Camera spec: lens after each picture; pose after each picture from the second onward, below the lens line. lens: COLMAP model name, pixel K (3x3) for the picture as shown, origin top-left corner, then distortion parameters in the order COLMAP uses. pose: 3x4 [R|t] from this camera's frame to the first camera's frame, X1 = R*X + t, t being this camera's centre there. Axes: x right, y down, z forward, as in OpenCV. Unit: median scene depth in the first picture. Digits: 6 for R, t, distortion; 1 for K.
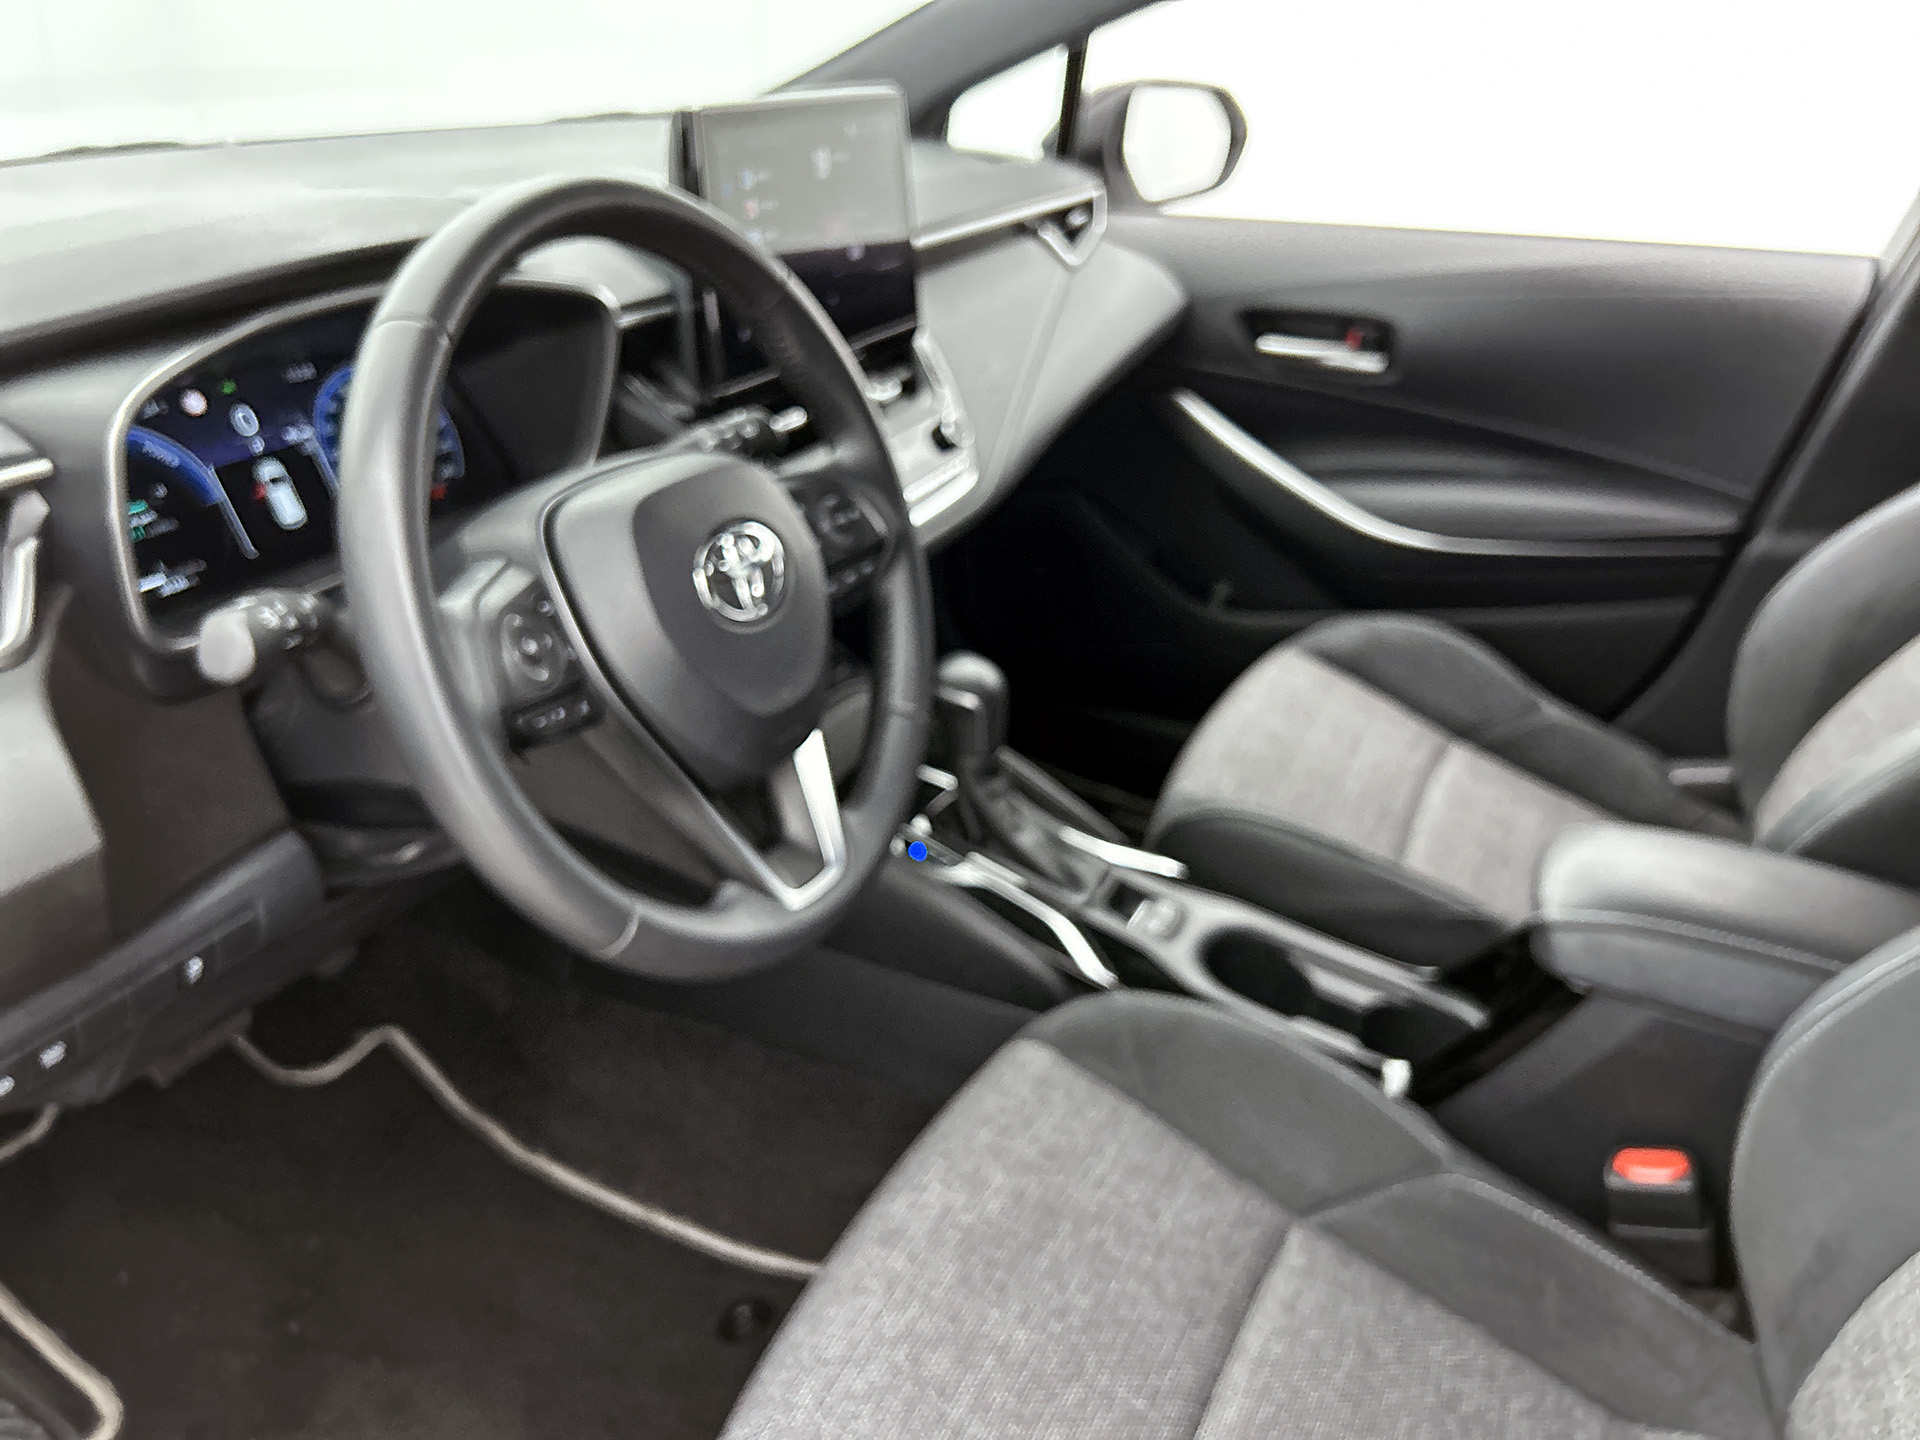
lens RADIAL K [[1412.0, 0, 960.0], [0, 1412.0, 719.3], [0, 0, 1]] dist [-0.023900, -0.007490]
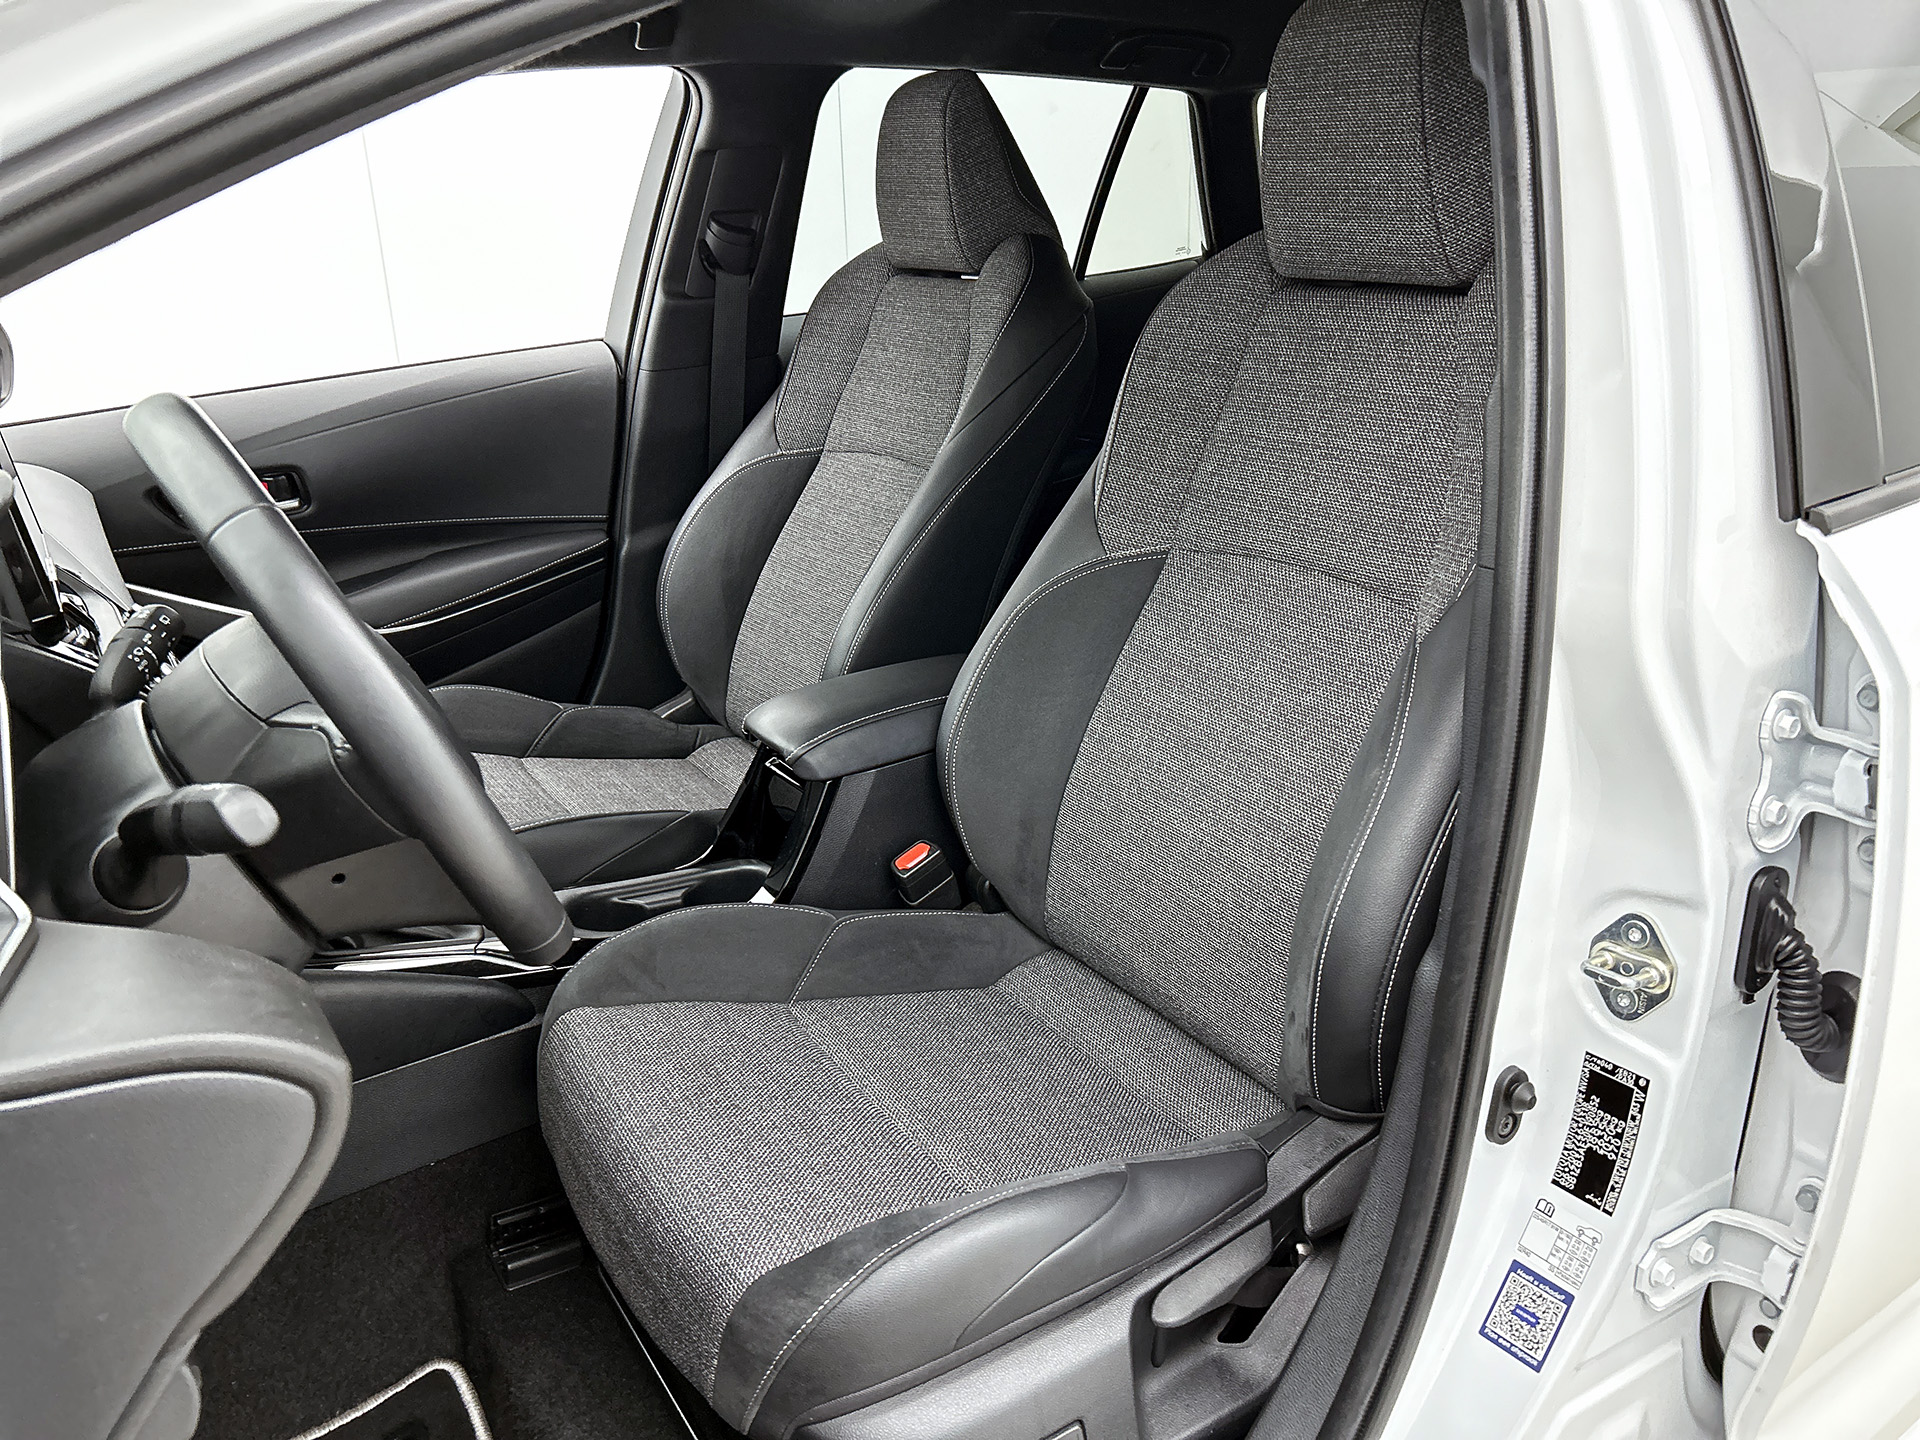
lens RADIAL K [[1412.0, 0, 959.9], [0, 1412.0, 720.6], [0, 0, 1]] dist [-0.023900, -0.007490]
pose [[0.492402, -0.344015, 0.799496, -0.743908], [0.416285, 0.899780, 0.130780, -0.022931], [-0.764361, 0.268422, 0.586261, -0.072306]]
